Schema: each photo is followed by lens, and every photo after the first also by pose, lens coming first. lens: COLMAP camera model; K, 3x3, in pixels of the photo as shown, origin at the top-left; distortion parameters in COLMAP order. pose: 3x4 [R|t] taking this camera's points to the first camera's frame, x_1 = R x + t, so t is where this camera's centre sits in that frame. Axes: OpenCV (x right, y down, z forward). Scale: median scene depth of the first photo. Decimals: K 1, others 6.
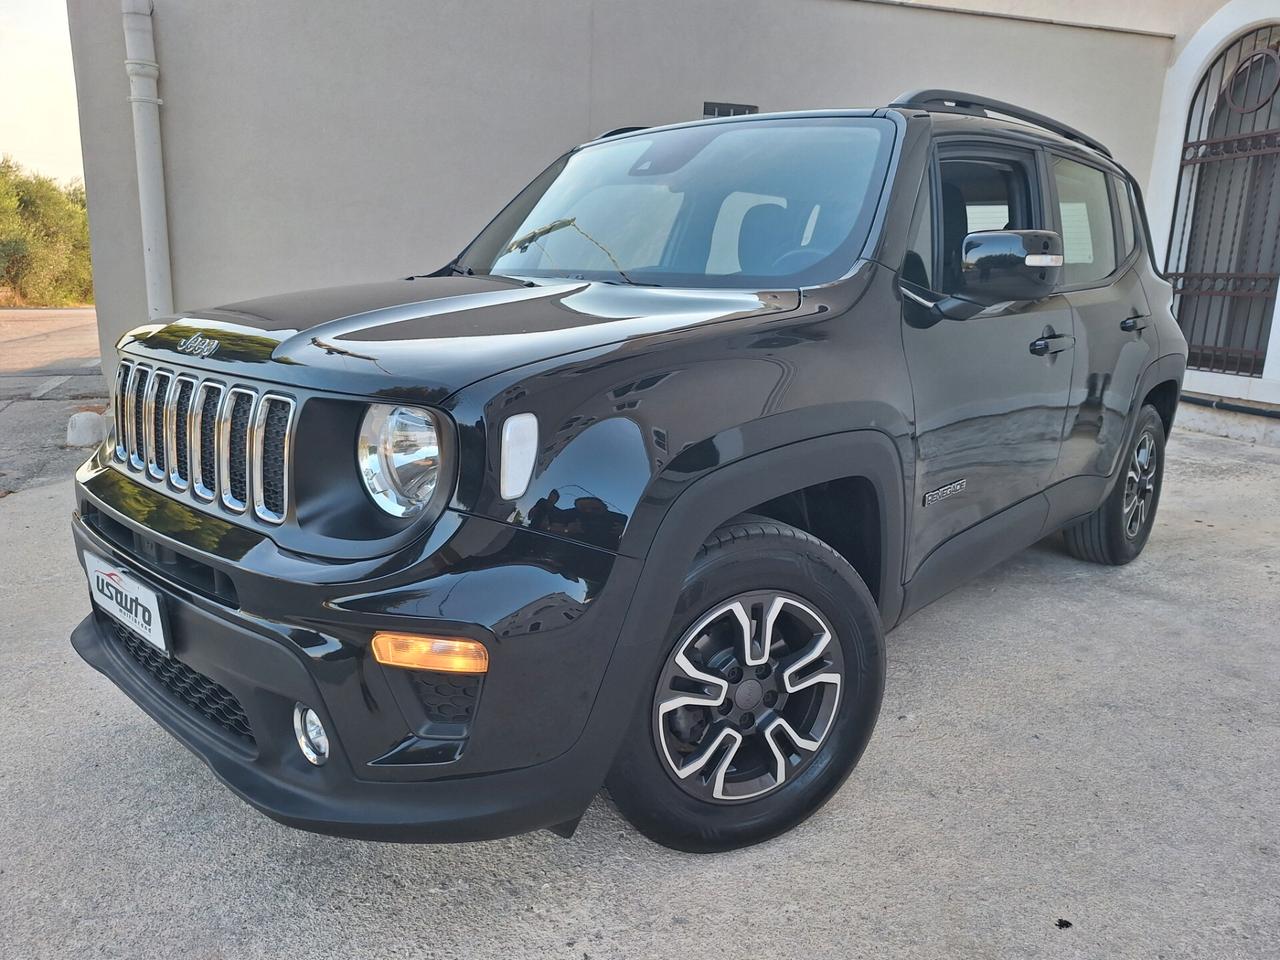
lens RADIAL K [[900.9, 0, 634.7], [0, 900.9, 466.7], [0, 0, 1]] dist [0.033168, -0.030874]
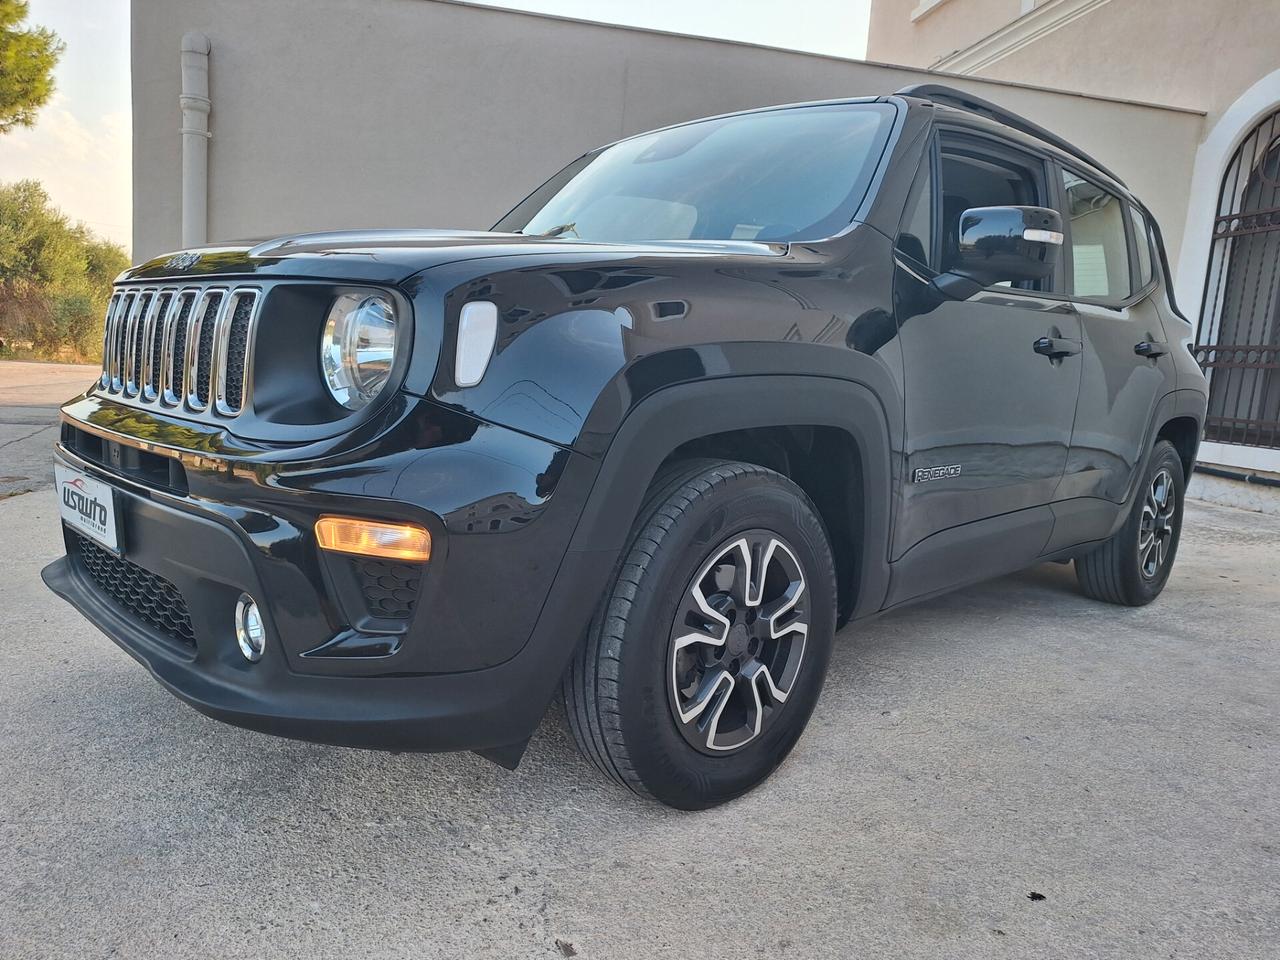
lens RADIAL K [[900.9, 0, 628.3], [0, 900.9, 478.0], [0, 0, 1]] dist [0.033168, -0.030874]
pose [[0.997916, 0.048978, -0.042020, 0.066383], [-0.052202, 0.995473, -0.079429, 0.151850], [0.037940, 0.081457, 0.995955, 0.027056]]
